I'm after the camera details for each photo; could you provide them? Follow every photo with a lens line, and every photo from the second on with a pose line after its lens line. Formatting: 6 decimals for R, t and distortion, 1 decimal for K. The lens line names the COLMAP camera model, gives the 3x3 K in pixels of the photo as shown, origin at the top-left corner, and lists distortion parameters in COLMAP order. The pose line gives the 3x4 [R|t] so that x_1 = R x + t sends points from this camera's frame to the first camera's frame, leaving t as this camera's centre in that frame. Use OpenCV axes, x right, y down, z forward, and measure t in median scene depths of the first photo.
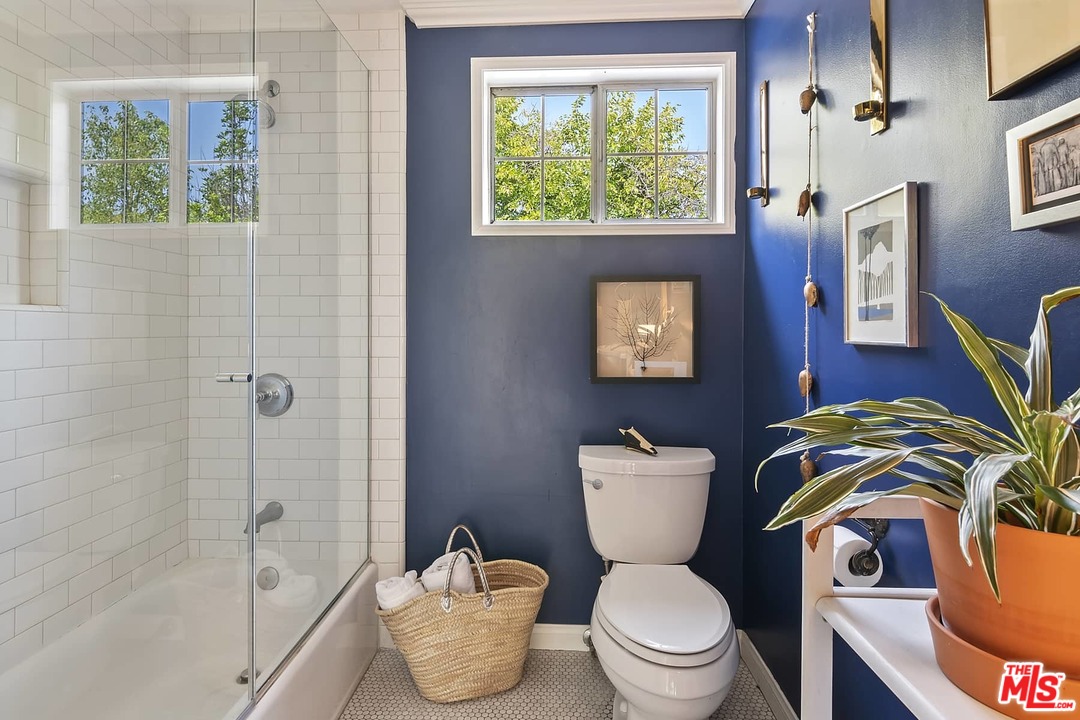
lens RADIAL K [[545.4, 0, 538.2], [0, 545.4, 331.7], [0, 0, 1]] dist [-0.001297, -0.001094]
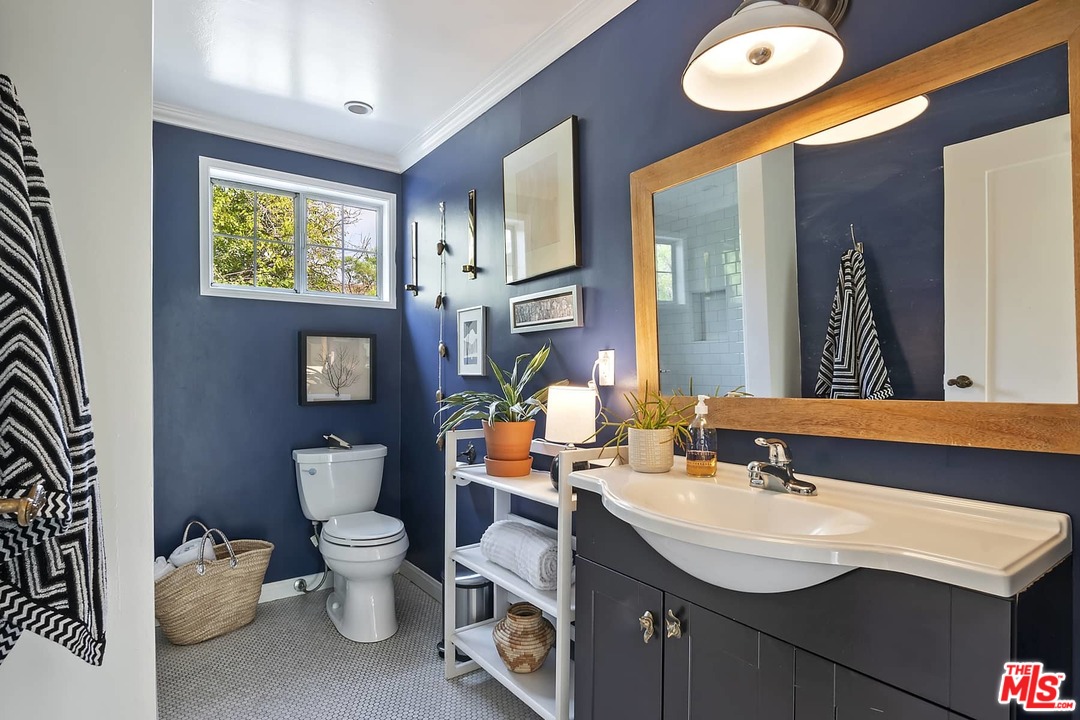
lens RADIAL K [[551.7, 0, 540.0], [0, 551.7, 360.0], [0, 0, 1]] dist [0.000023, -0.000309]
pose [[0.782383, 0.013210, 0.622657, -0.371215], [0.002782, 0.999691, -0.024705, 0.011881], [-0.622791, 0.021061, 0.782105, -0.619942]]
